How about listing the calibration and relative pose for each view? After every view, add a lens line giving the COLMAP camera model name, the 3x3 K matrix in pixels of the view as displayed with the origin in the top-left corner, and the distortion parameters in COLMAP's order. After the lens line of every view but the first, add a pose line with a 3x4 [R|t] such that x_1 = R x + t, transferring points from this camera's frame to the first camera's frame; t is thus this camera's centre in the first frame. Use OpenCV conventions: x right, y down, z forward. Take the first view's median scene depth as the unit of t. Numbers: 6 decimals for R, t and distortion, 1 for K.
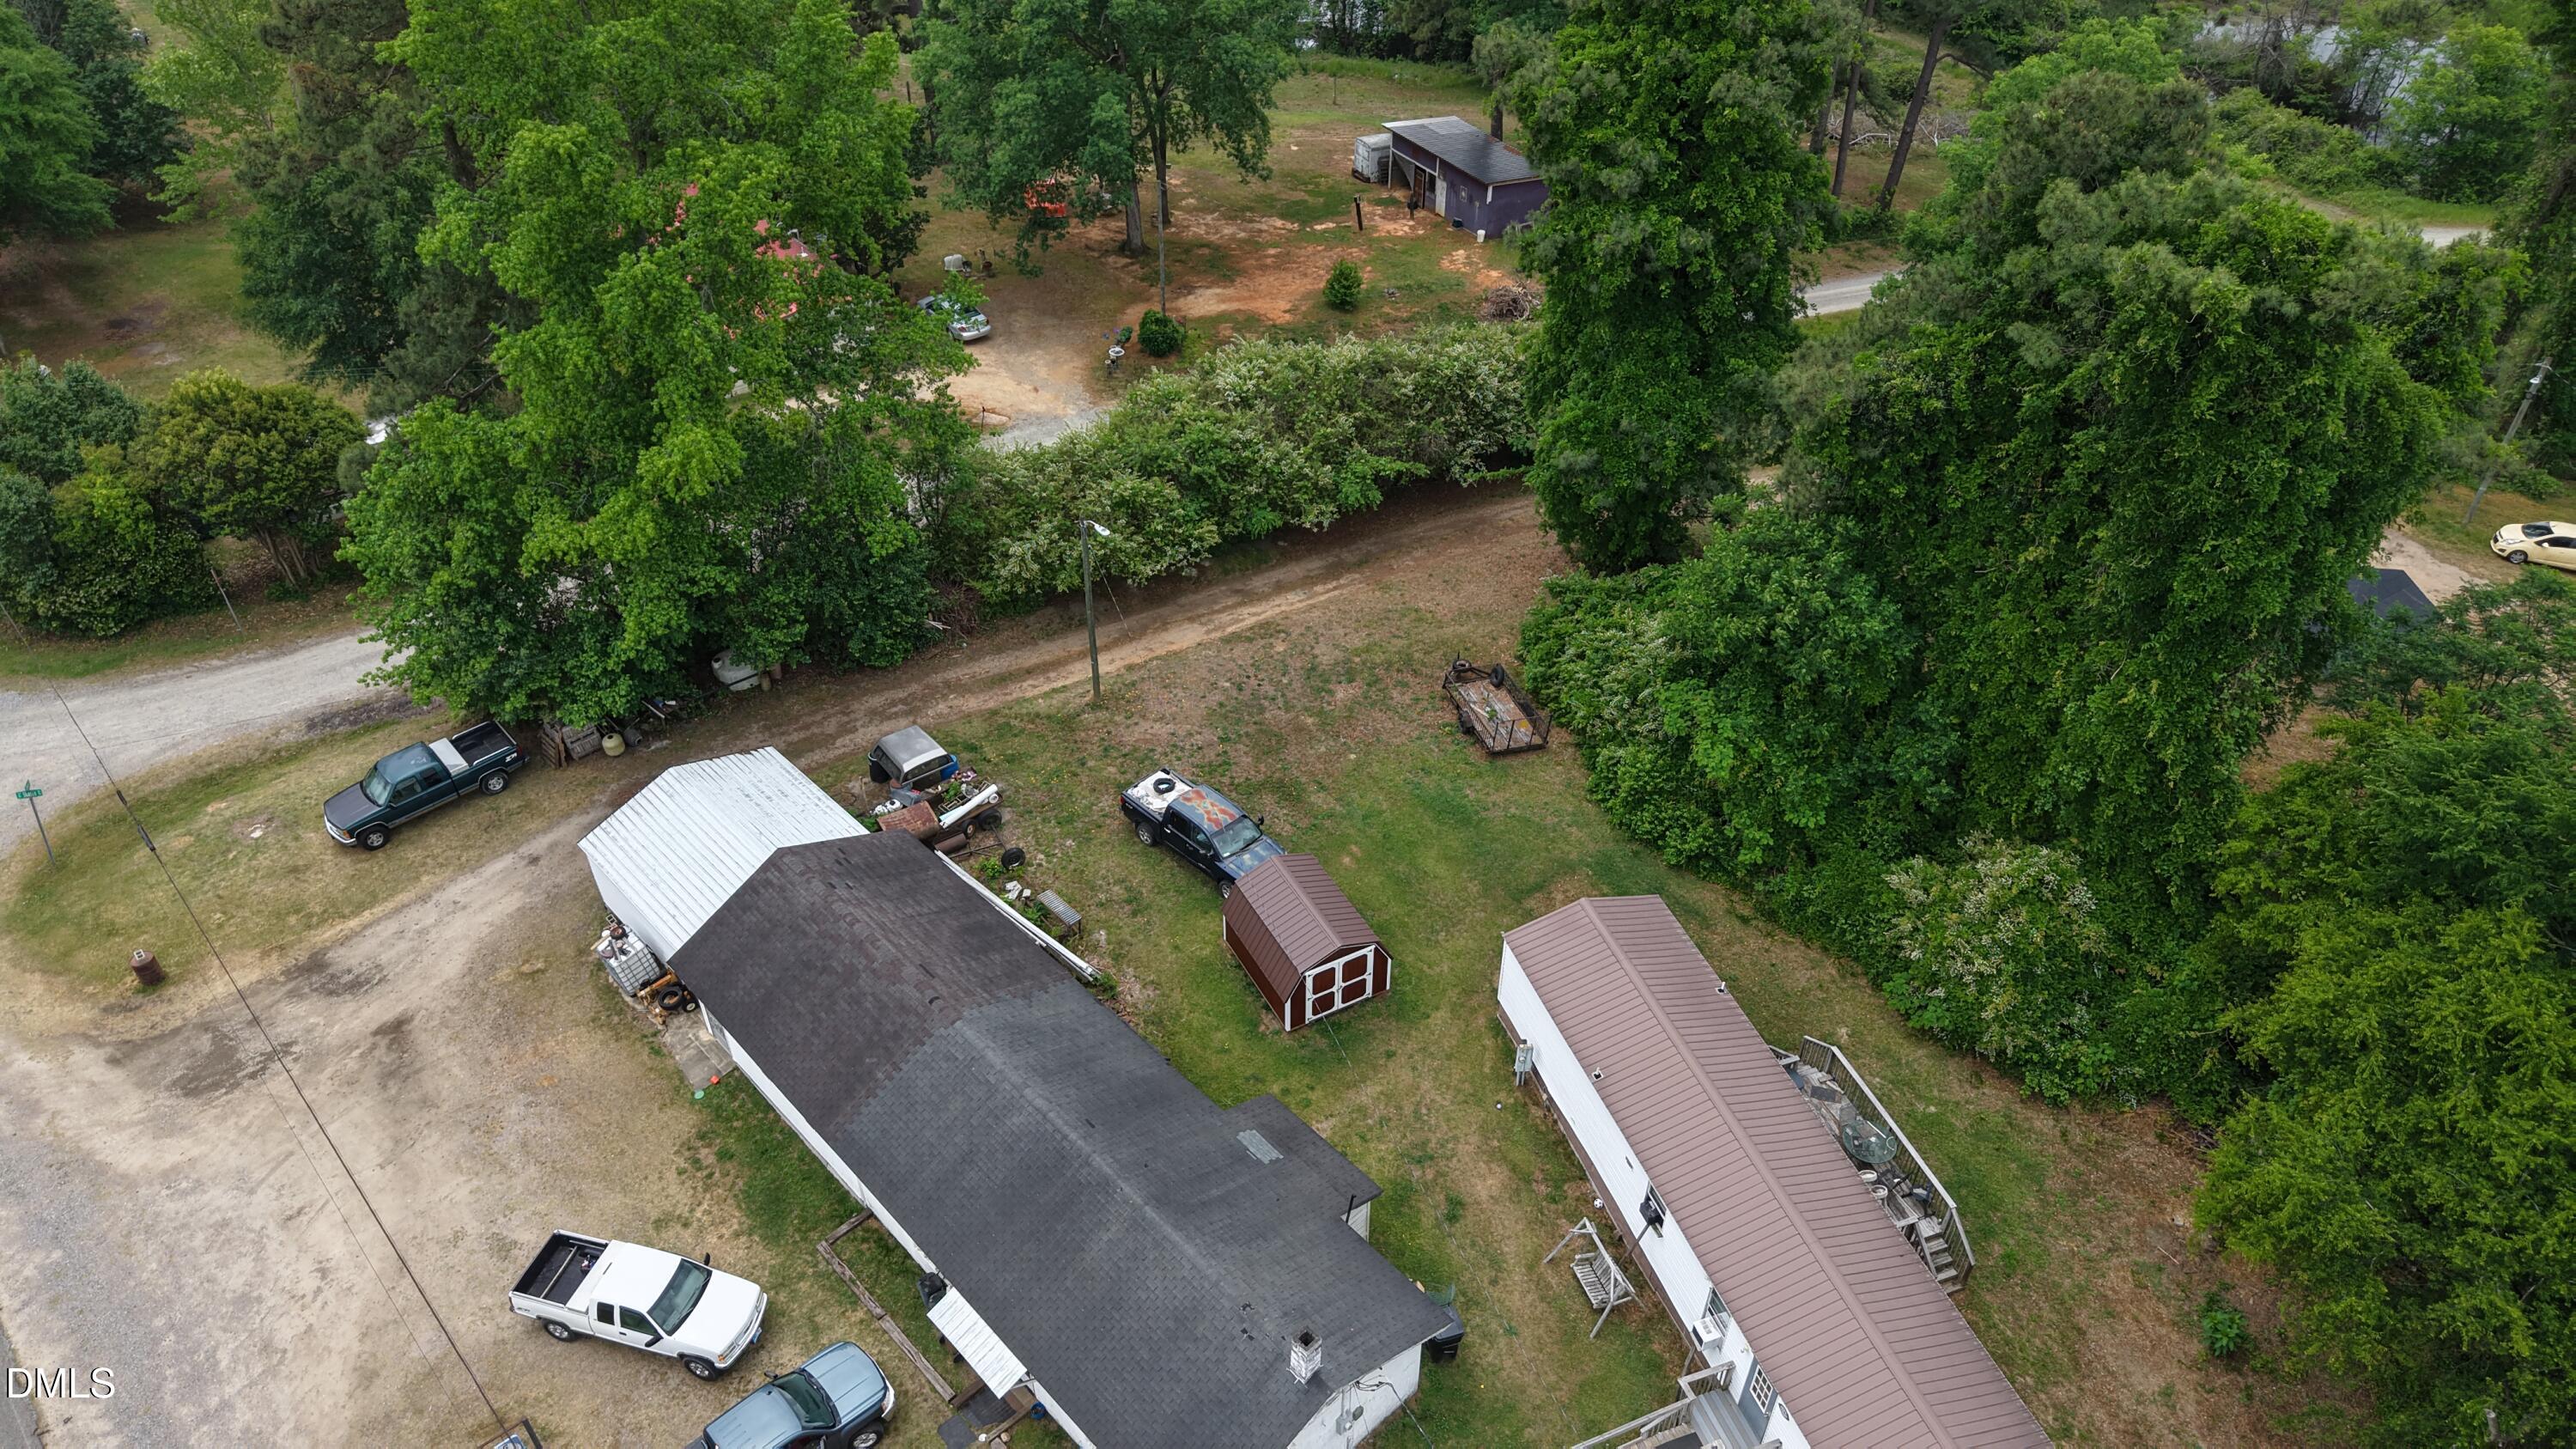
lens RADIAL K [[1717.5, 0, 1293.1], [0, 1717.5, 732.6], [0, 0, 1]] dist [0.023879, -0.038692]
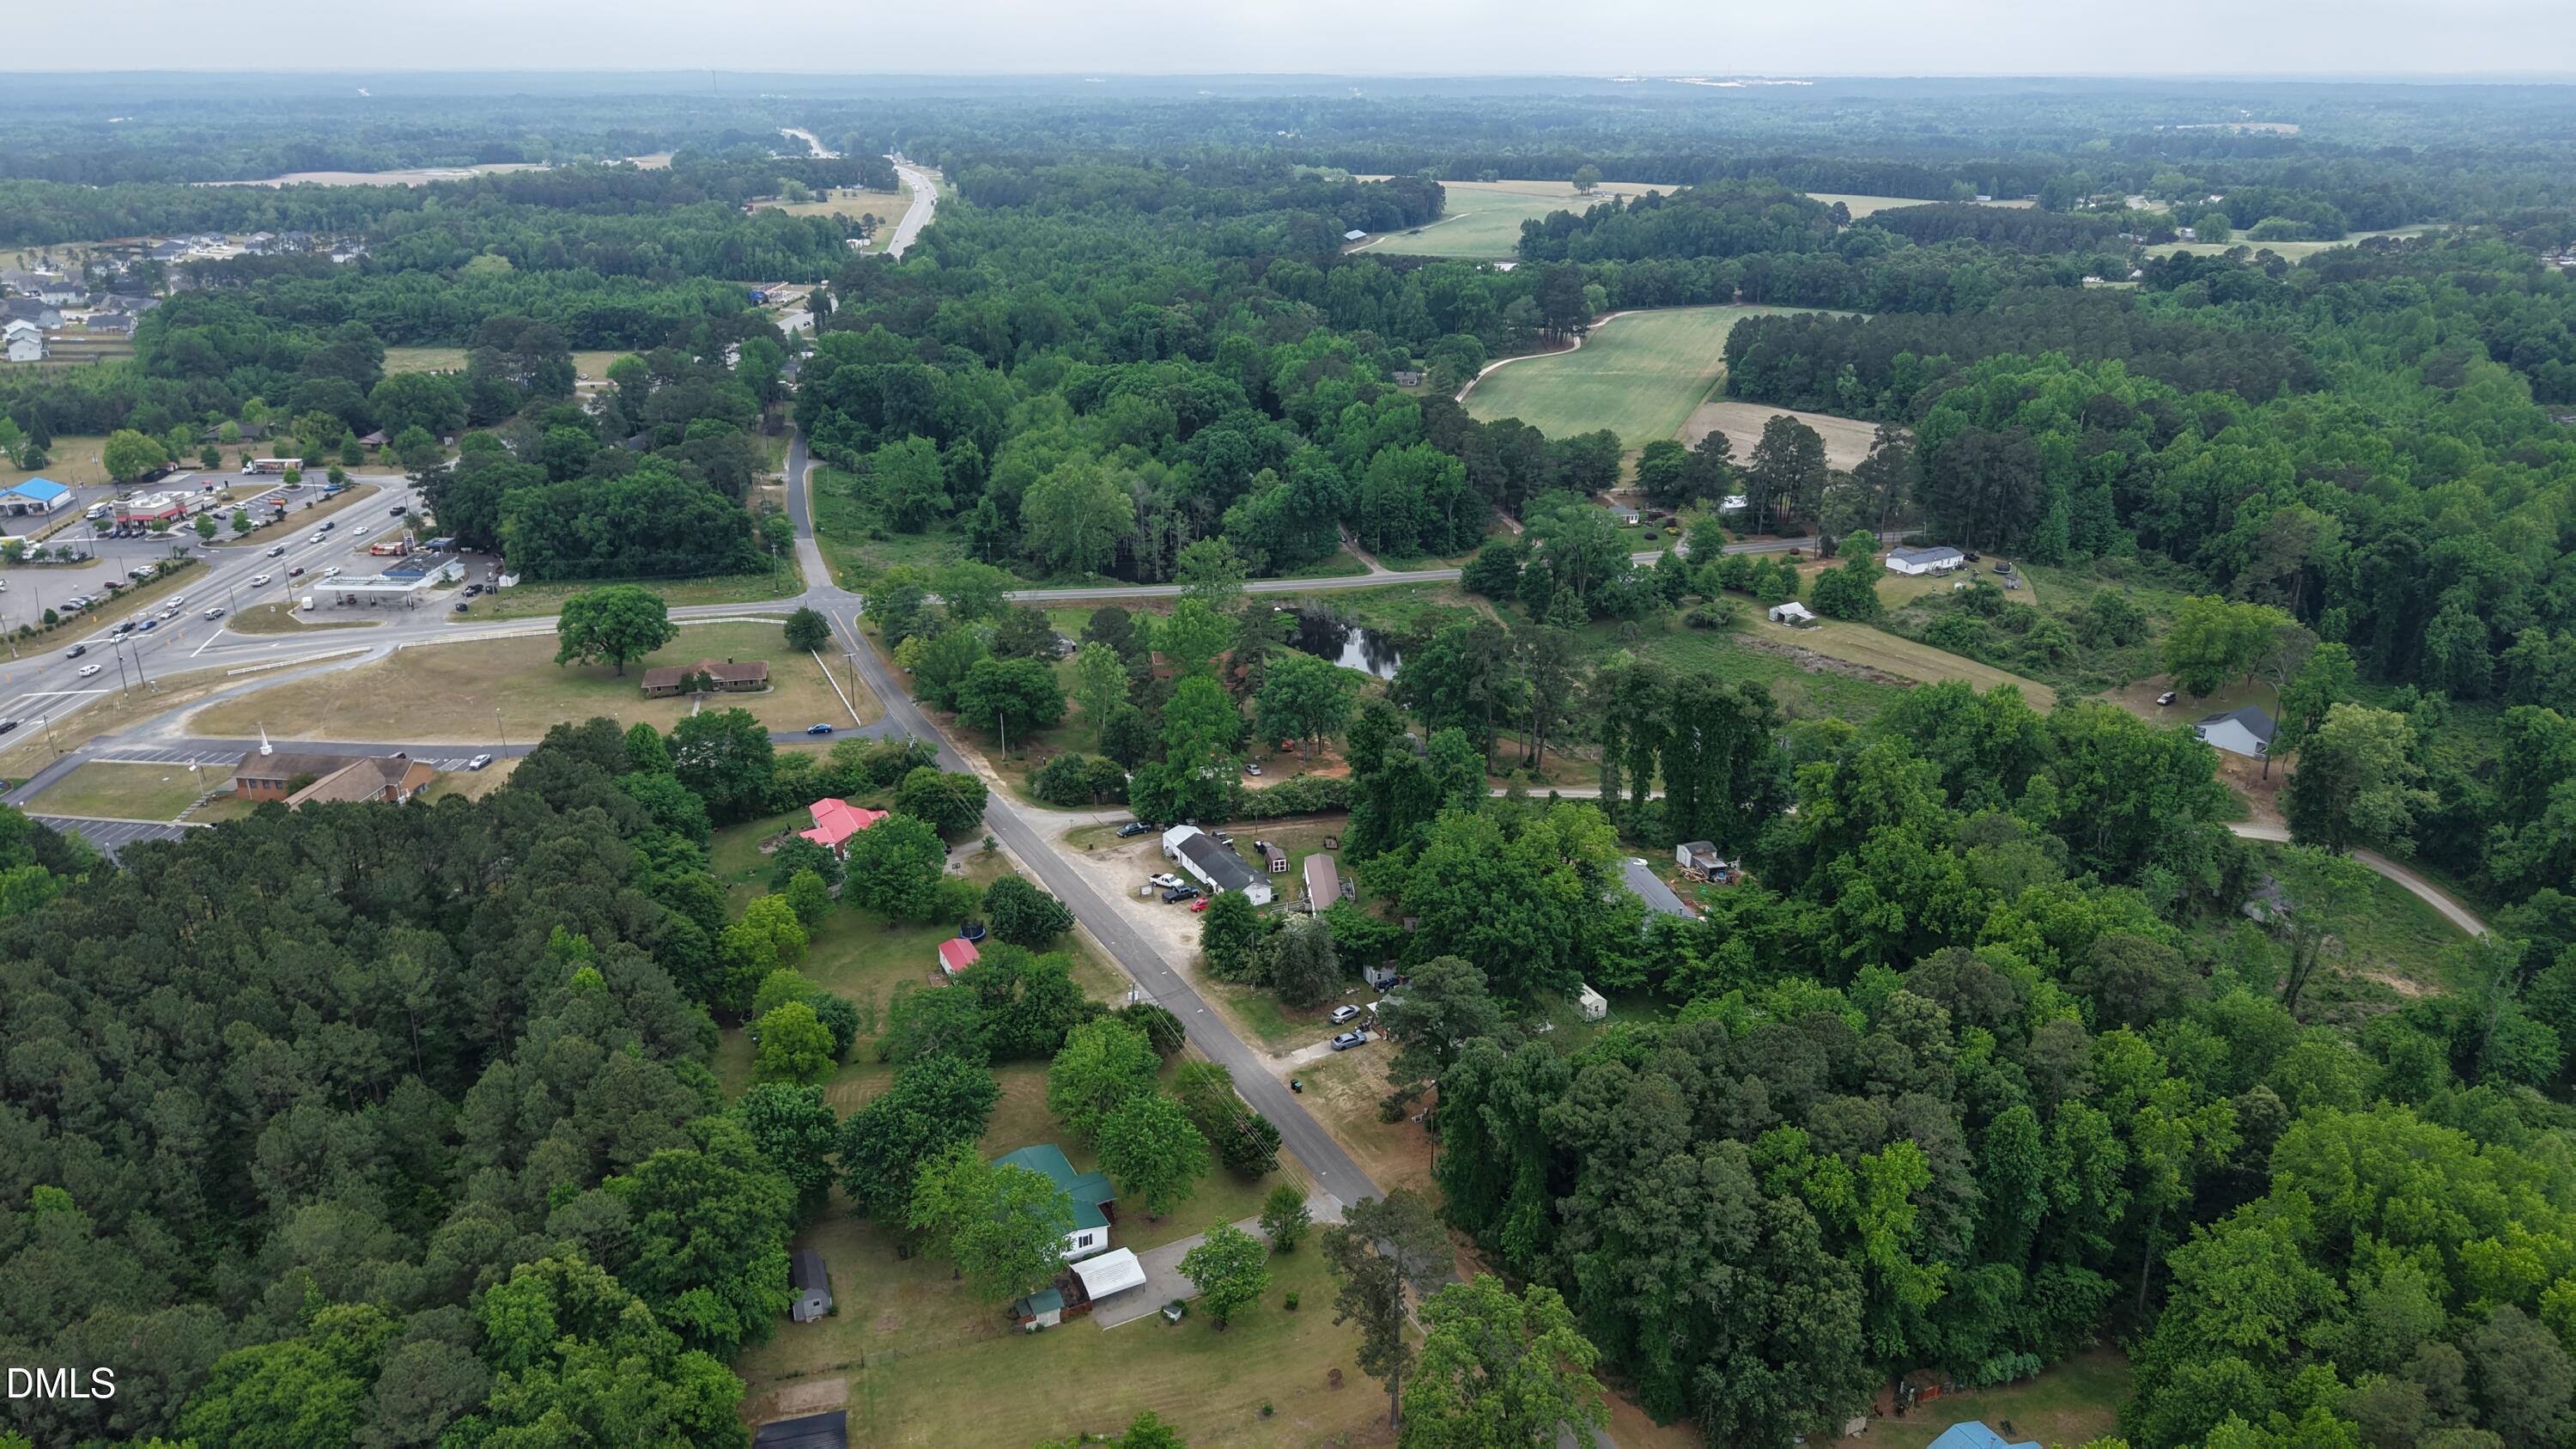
lens RADIAL K [[1717.5, 0, 1285.0], [0, 1717.5, 730.7], [0, 0, 1]] dist [0.023879, -0.038692]
pose [[0.966816, 0.091159, -0.238656, 1.335869], [-0.162944, 0.939525, -0.301234, 1.404489], [0.196764, 0.330125, 0.923202, -4.374836]]
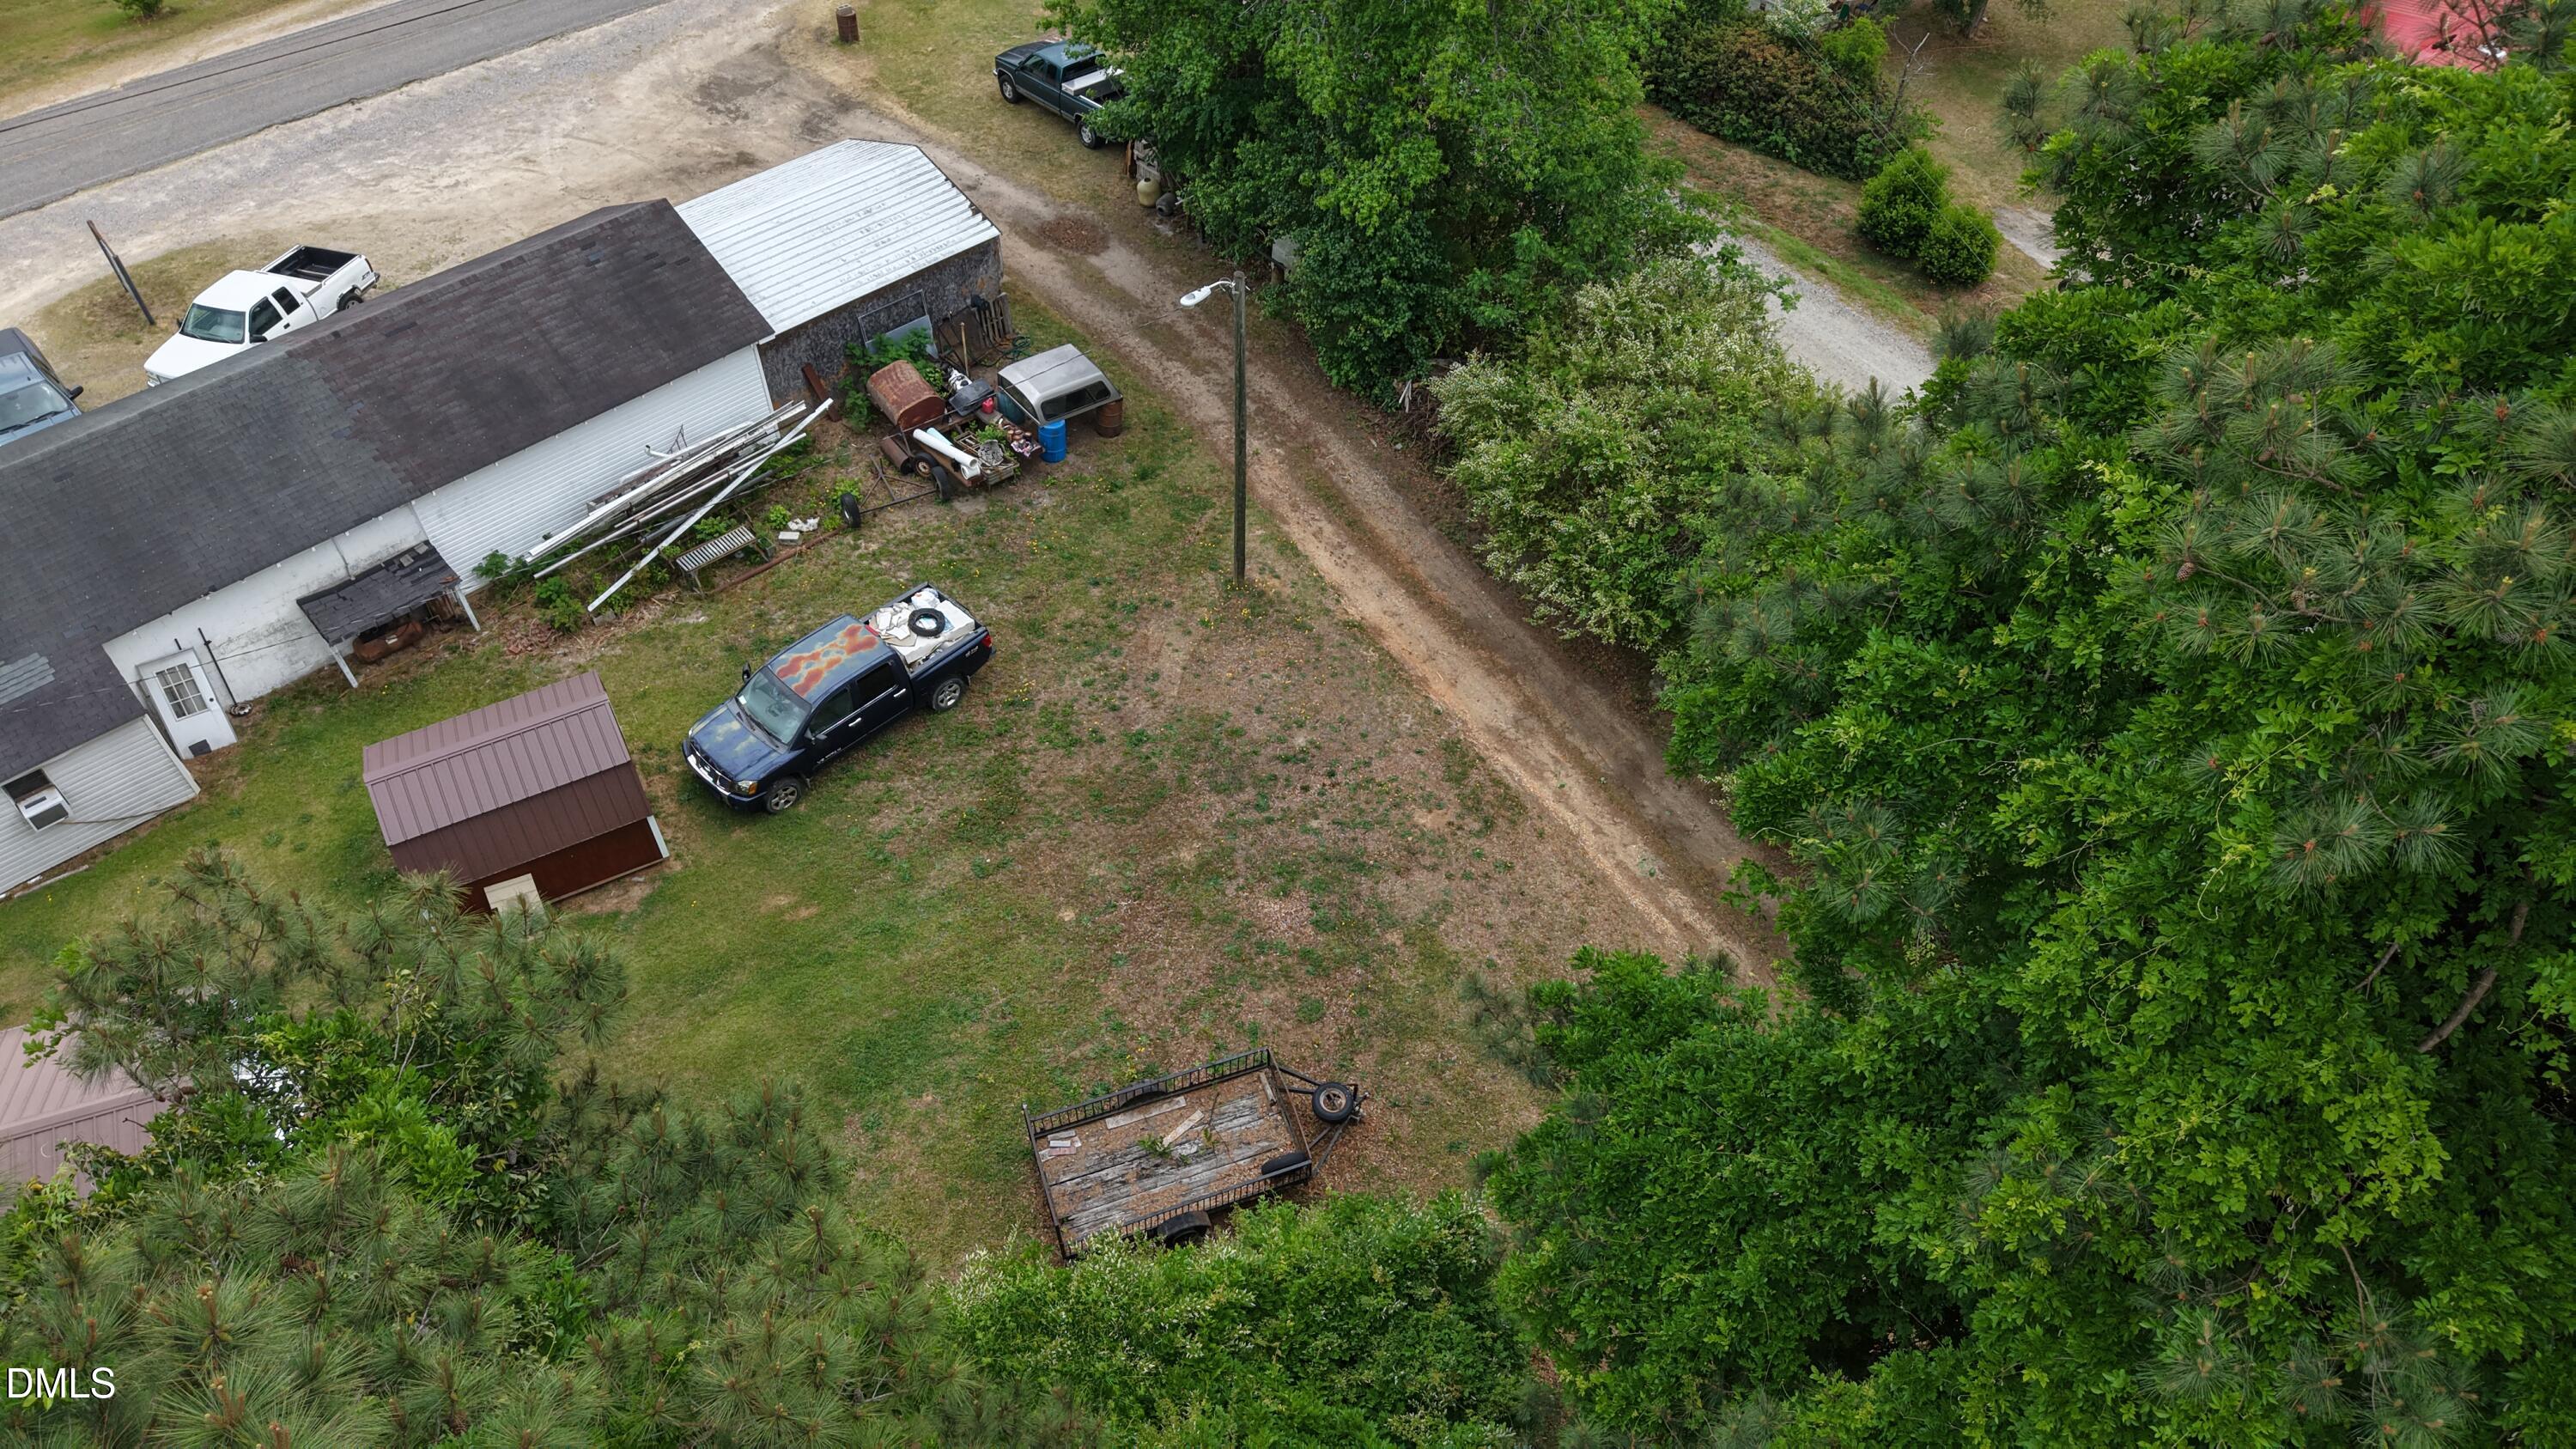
lens RADIAL K [[1717.5, 0, 1300.2], [0, 1717.5, 713.8], [0, 0, 1]] dist [0.023879, -0.038692]
pose [[0.013207, 0.719336, -0.694537, 0.400910], [-0.641515, 0.538896, 0.545939, -0.396133], [0.766996, 0.438346, 0.468582, 0.869861]]
